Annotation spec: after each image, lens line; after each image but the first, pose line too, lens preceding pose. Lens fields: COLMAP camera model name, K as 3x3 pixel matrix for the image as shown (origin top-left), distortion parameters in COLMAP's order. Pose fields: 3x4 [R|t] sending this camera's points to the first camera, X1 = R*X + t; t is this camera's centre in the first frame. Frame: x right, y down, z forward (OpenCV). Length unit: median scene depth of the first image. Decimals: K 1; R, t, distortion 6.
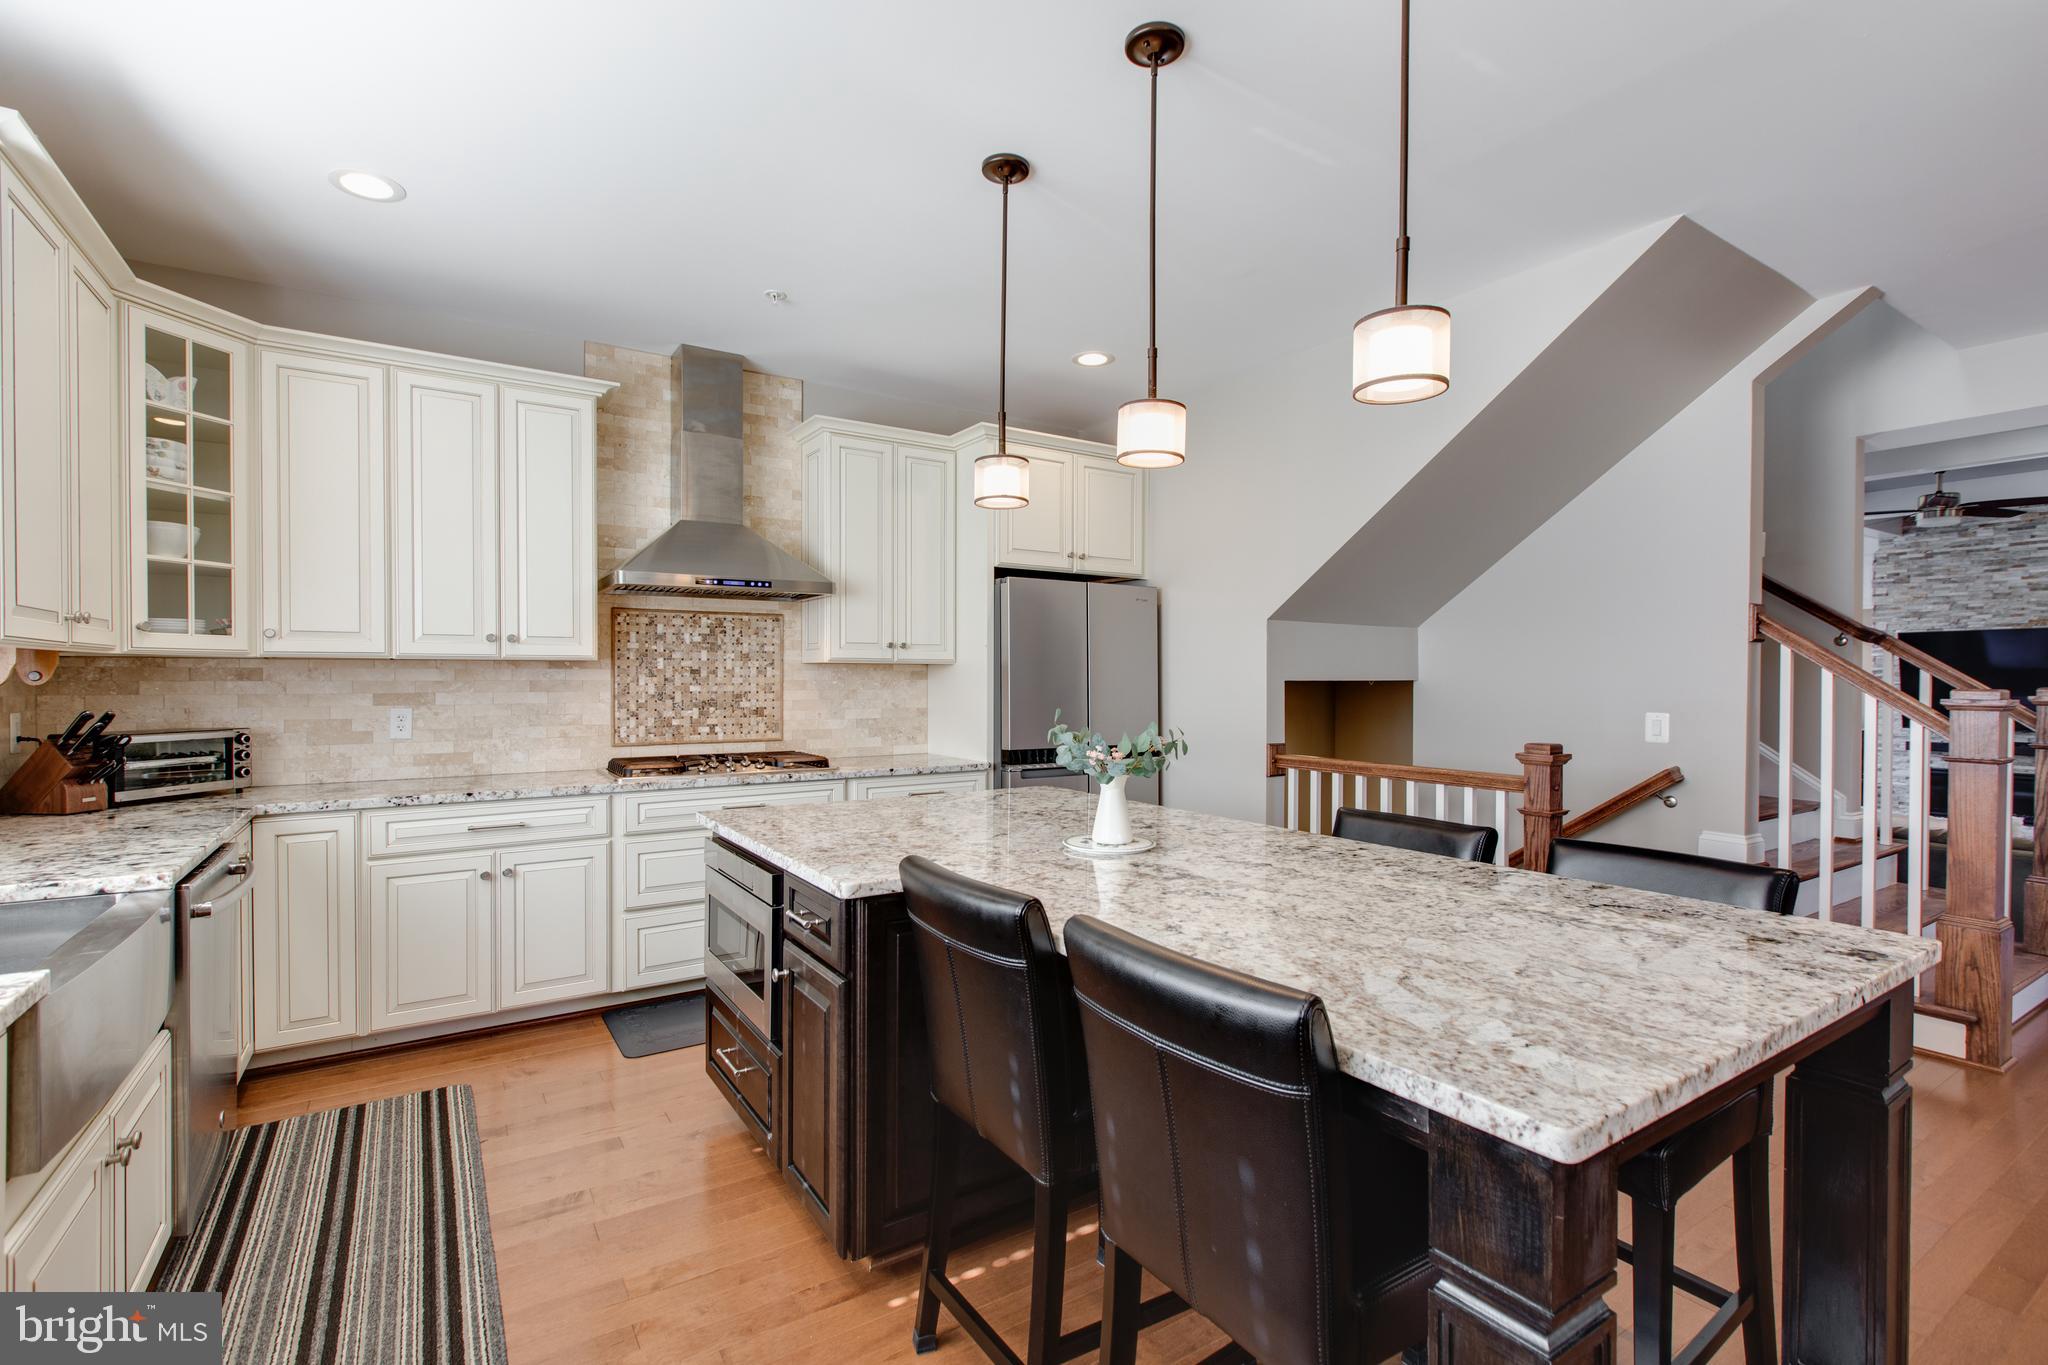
lens RADIAL K [[922.4, 0, 1011.7], [0, 922.4, 685.9], [0, 0, 1]] dist [-0.004025, -0.000742]
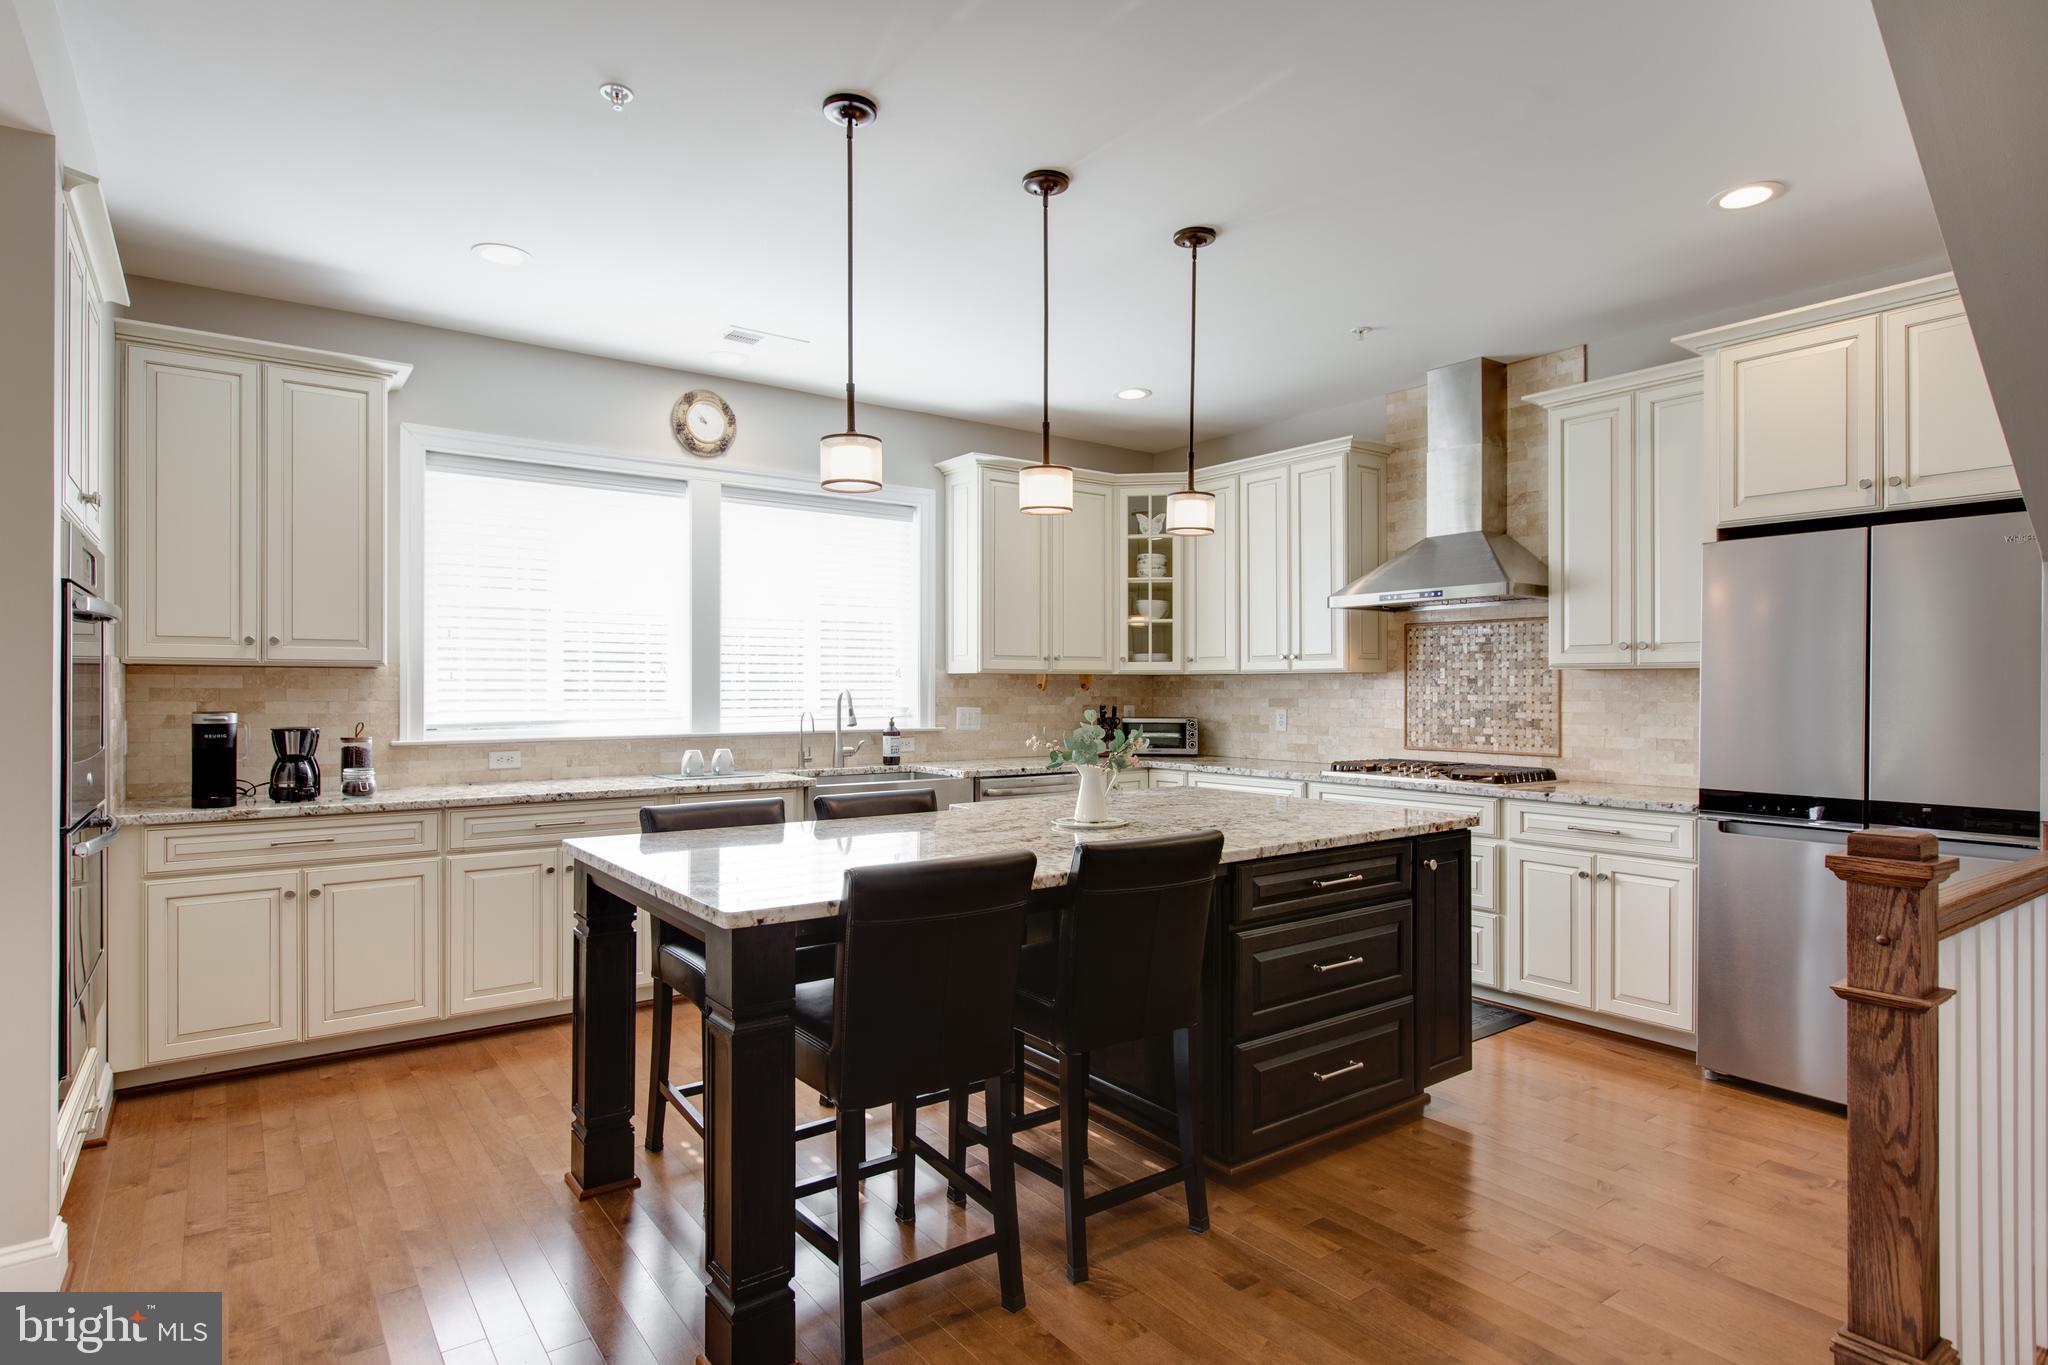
lens RADIAL K [[1097.2, 0, 1021.4], [0, 1097.2, 681.2], [0, 0, 1]] dist [0.000462, 0.000004]
pose [[0.059238, -0.004667, -0.998233, 0.853369], [-0.007302, 0.999960, -0.005108, -0.005771], [0.998217, 0.007591, 0.059201, 0.452754]]
